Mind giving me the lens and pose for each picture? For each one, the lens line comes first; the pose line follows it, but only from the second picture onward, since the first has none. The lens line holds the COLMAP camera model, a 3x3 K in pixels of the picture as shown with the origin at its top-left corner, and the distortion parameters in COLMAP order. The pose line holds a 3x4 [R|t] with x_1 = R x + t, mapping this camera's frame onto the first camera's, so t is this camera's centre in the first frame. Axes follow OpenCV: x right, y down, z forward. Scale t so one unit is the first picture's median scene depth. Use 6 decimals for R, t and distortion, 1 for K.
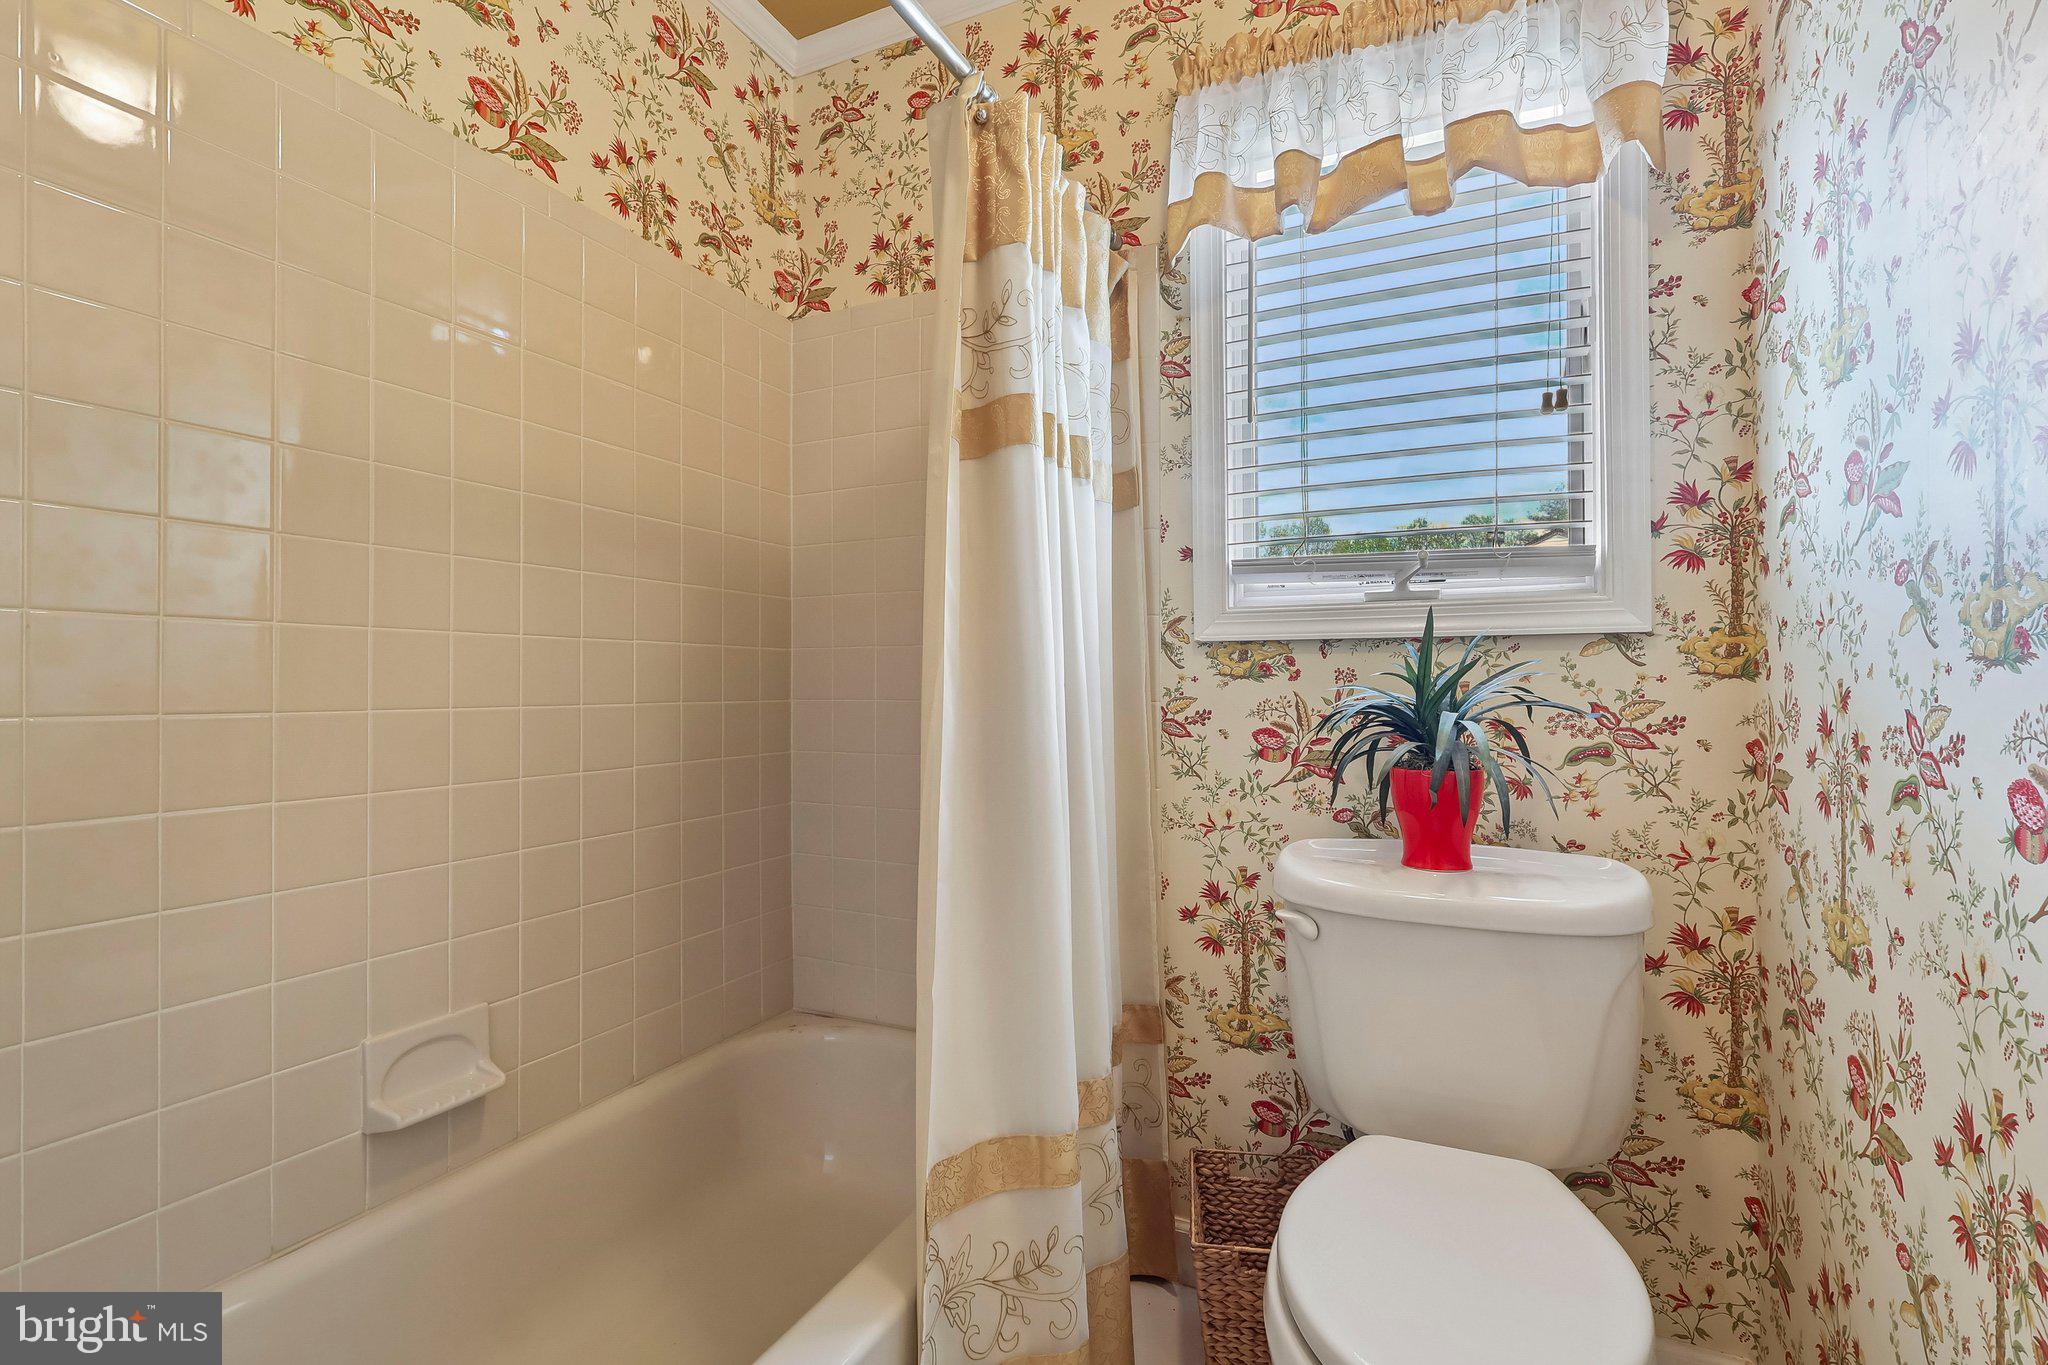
lens RADIAL K [[962.2, 0, 1020.3], [0, 962.2, 676.5], [0, 0, 1]] dist [0.006300, -0.003797]
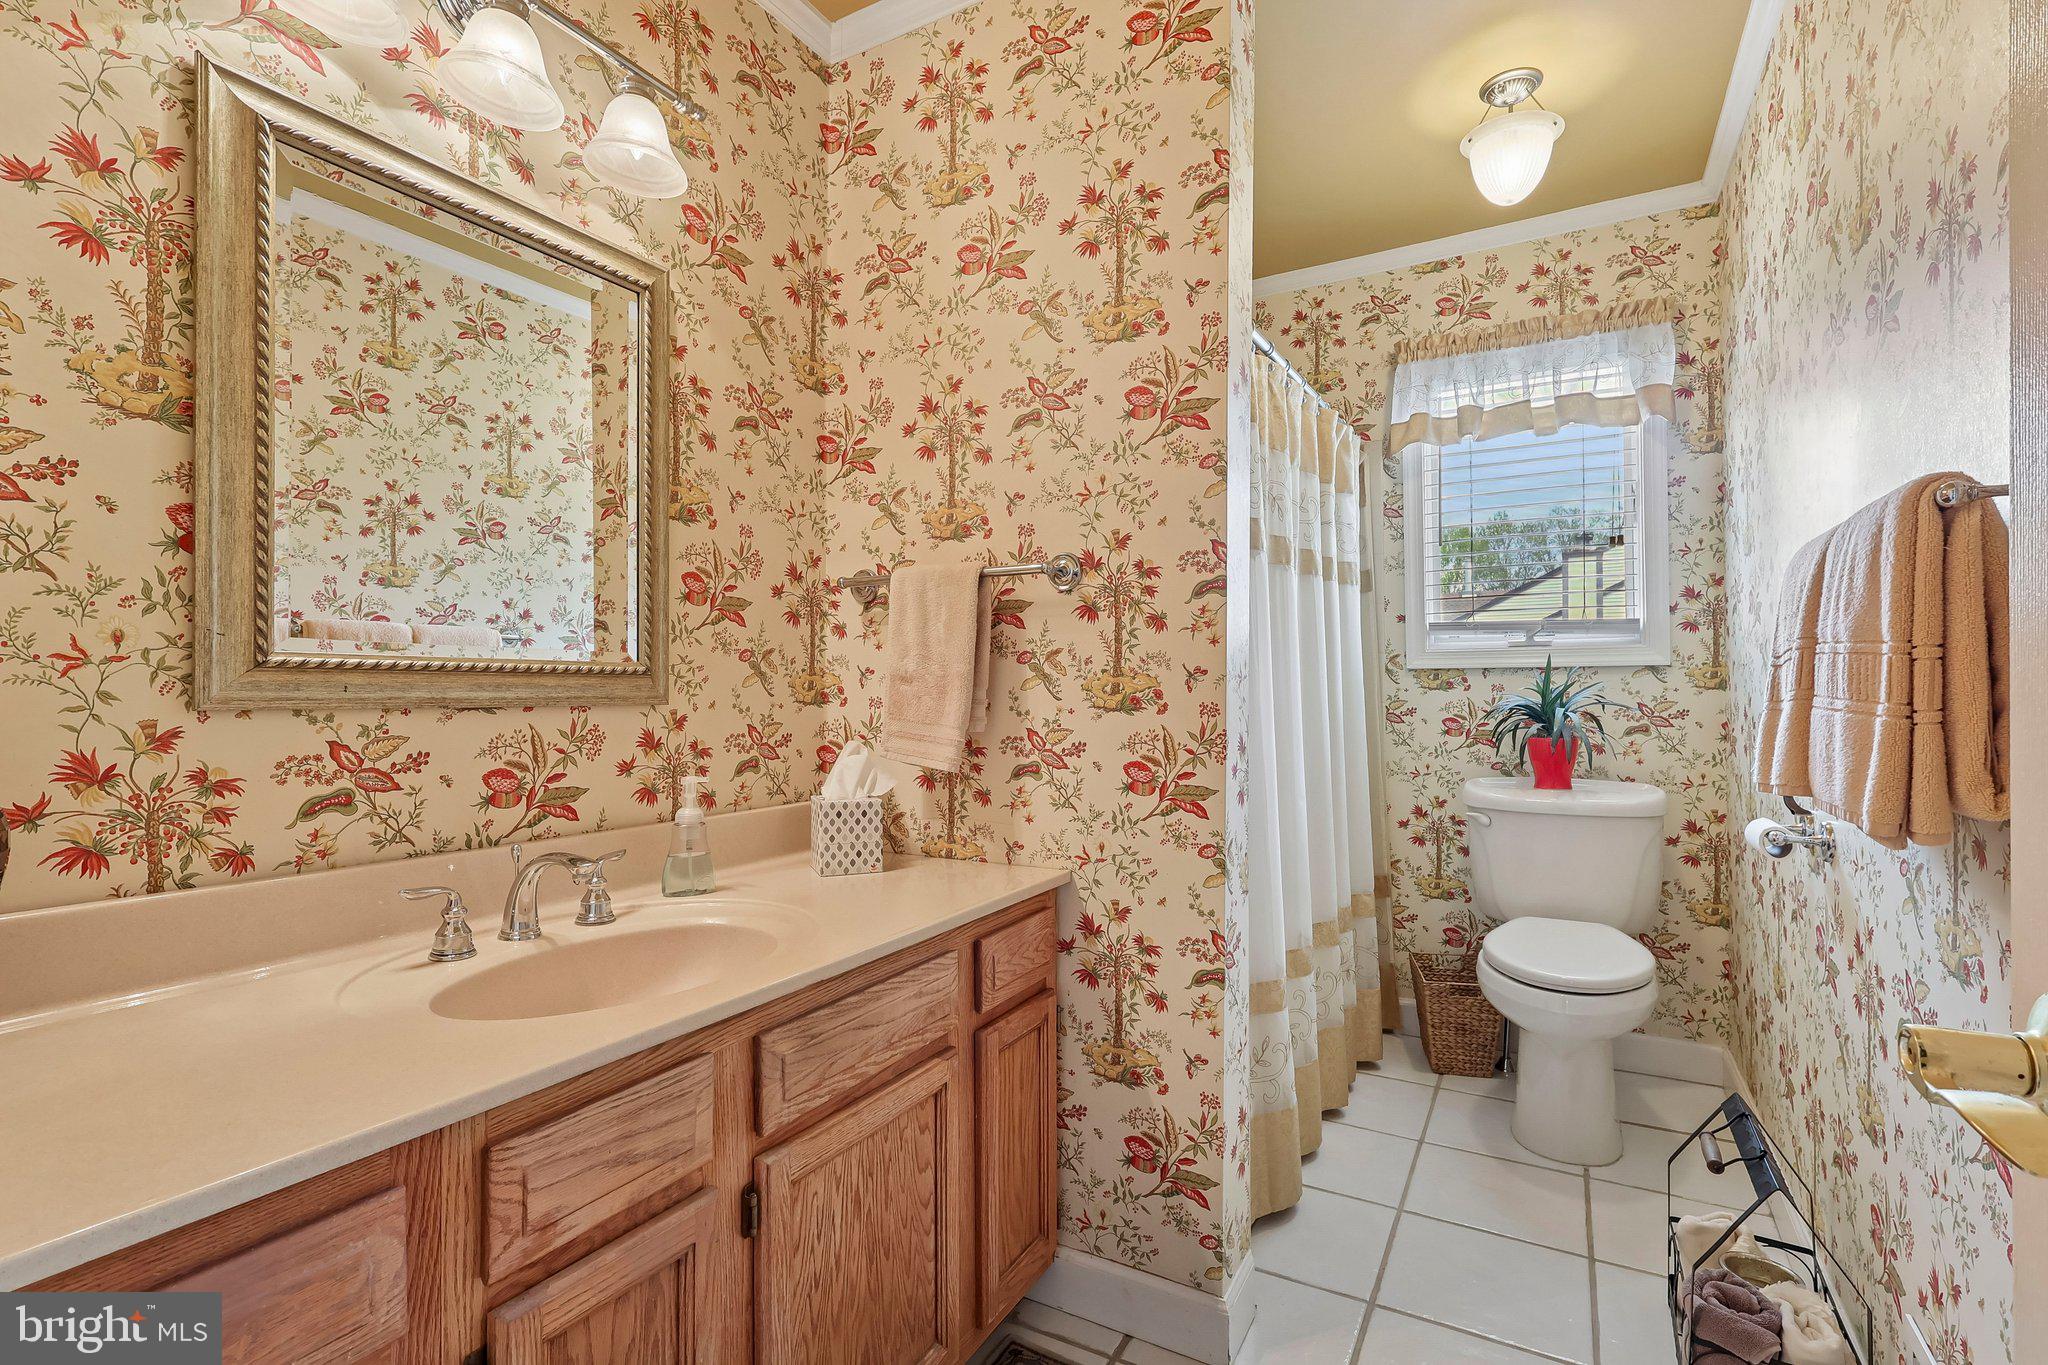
lens RADIAL K [[962.2, 0, 1022.8], [0, 962.2, 681.2], [0, 0, 1]] dist [0.006300, -0.003797]
pose [[0.996440, 0.001491, -0.084288, -0.385889], [-0.002687, 0.999897, -0.014078, 0.013403], [0.084259, 0.014255, 0.996342, -0.848102]]
